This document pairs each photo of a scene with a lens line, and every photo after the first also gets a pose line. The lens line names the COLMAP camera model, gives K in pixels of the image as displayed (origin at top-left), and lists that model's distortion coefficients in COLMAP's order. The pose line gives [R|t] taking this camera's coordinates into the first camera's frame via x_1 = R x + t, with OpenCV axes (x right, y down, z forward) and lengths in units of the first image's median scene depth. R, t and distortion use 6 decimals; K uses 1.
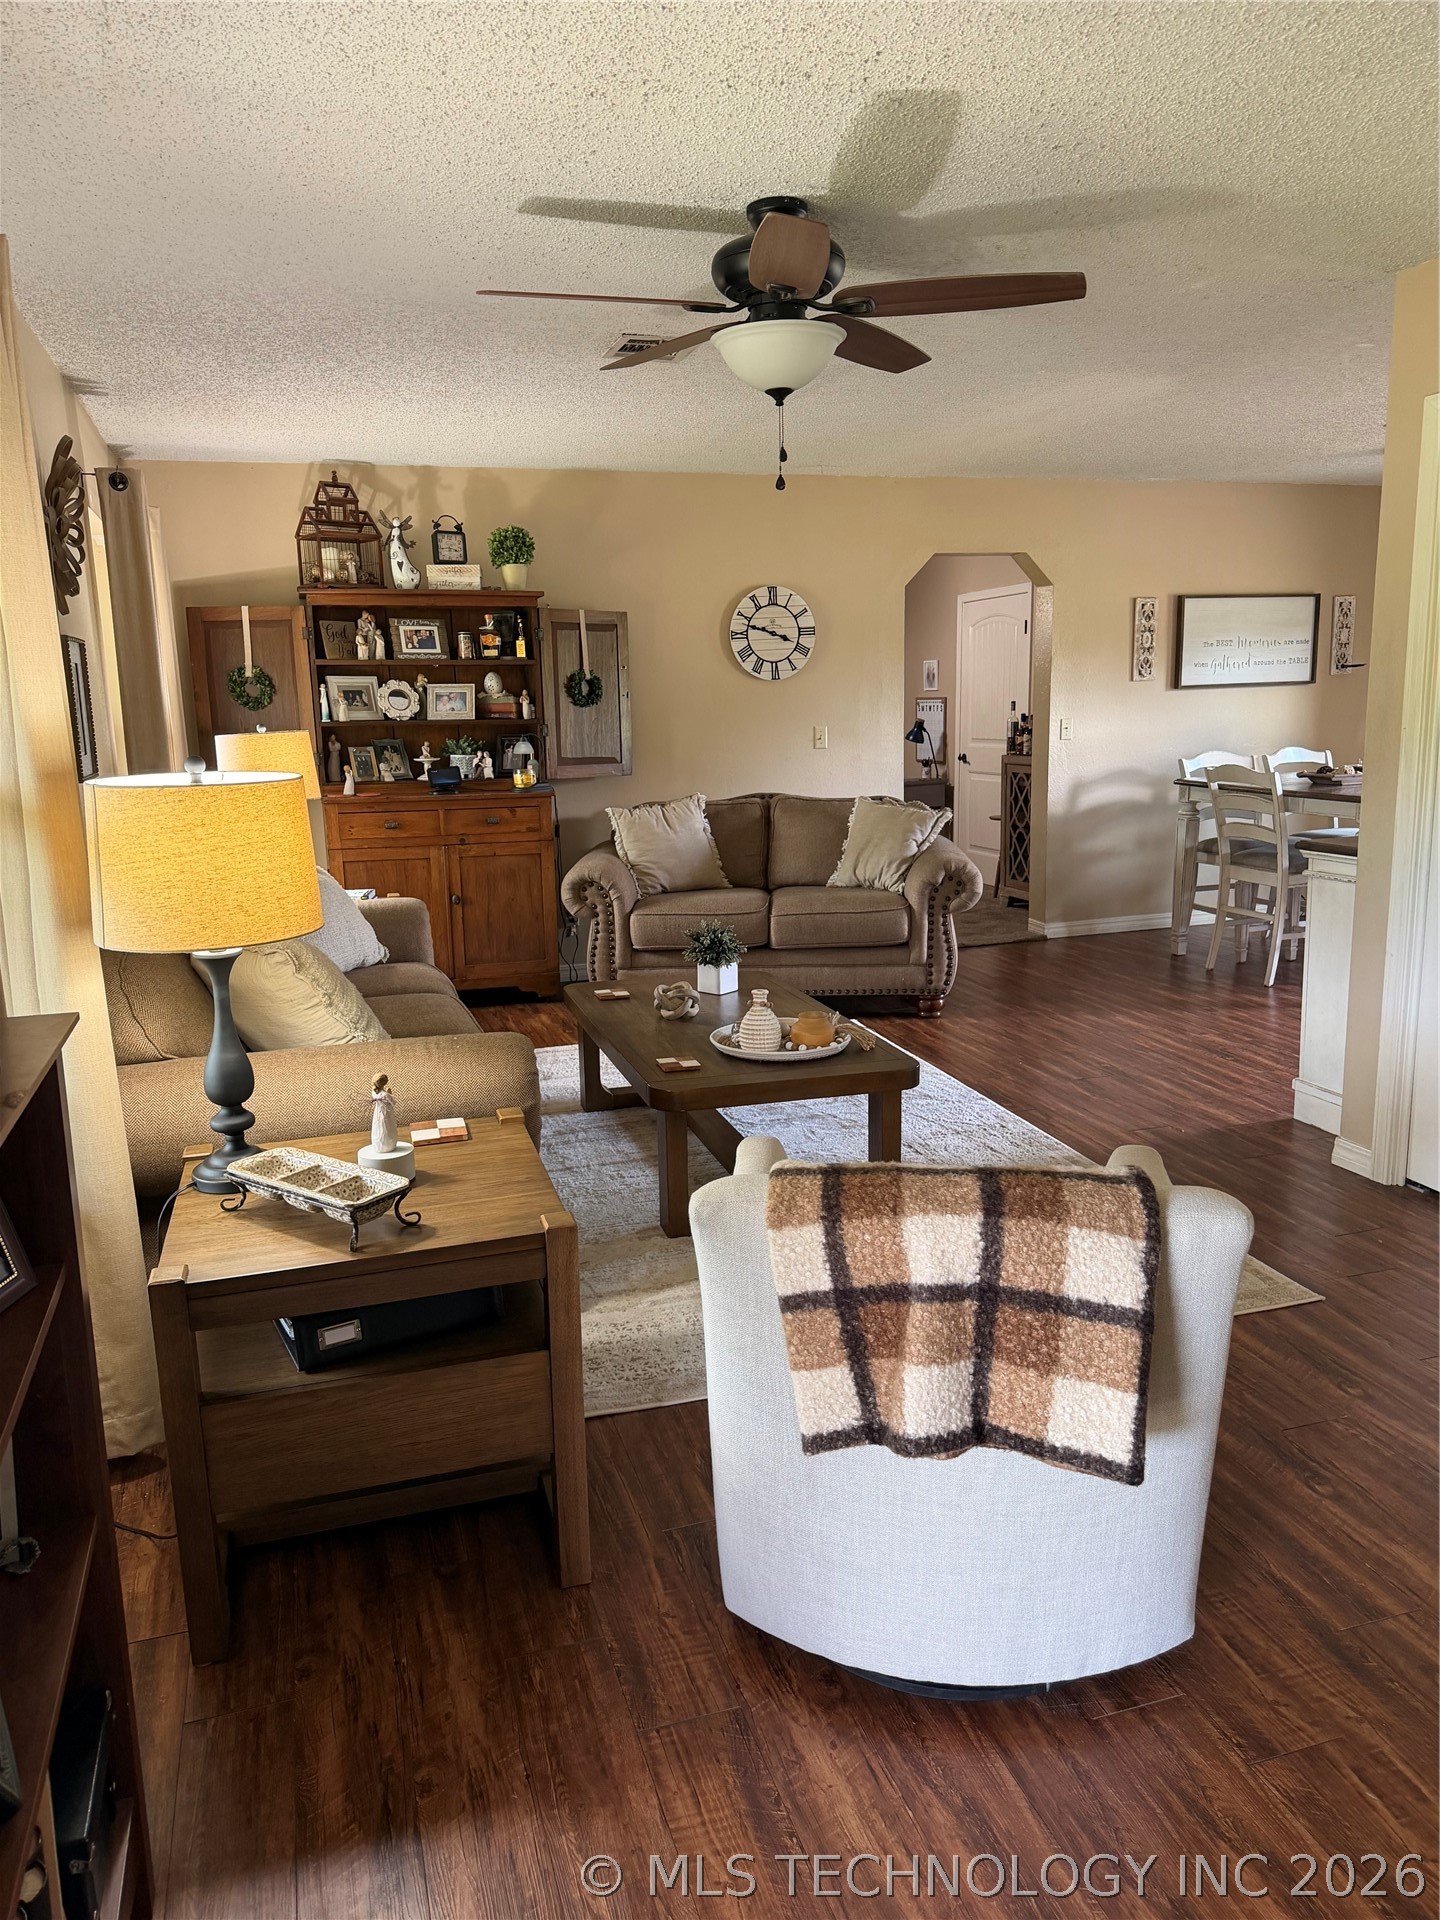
lens RADIAL K [[1392.5, 0, 715.8], [0, 1392.5, 961.7], [0, 0, 1]] dist [0.044835, -0.008927]
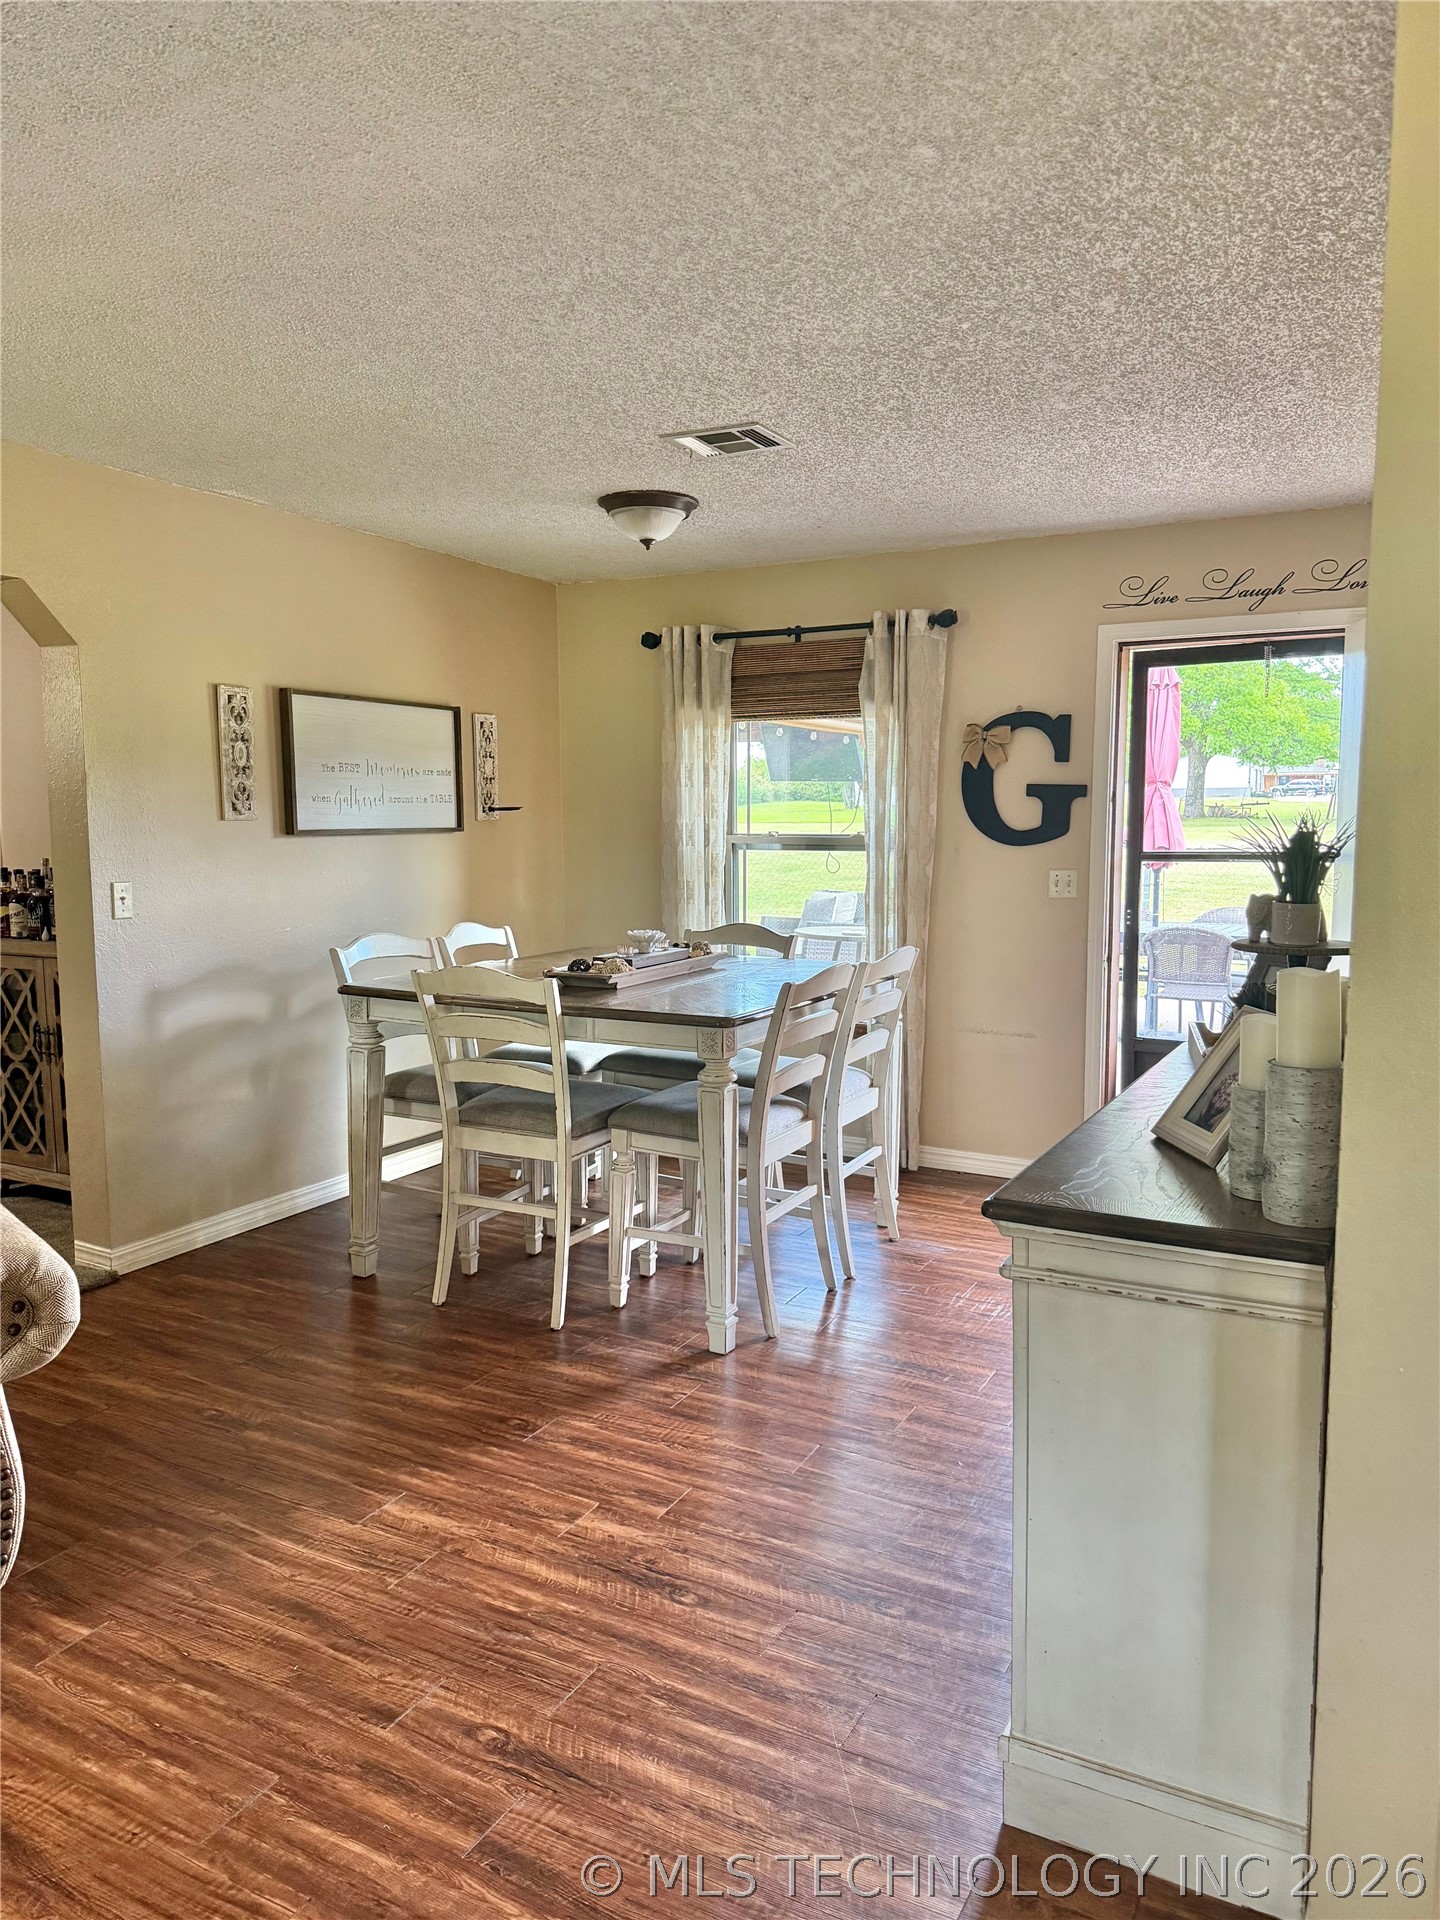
lens RADIAL K [[1392.5, 0, 717.6], [0, 1392.5, 973.7], [0, 0, 1]] dist [0.044835, -0.008927]
pose [[0.729797, -0.050922, 0.681765, 0.038407], [0.113266, 0.992447, -0.047119, -0.082571], [-0.674216, 0.111608, 0.730053, 0.425817]]
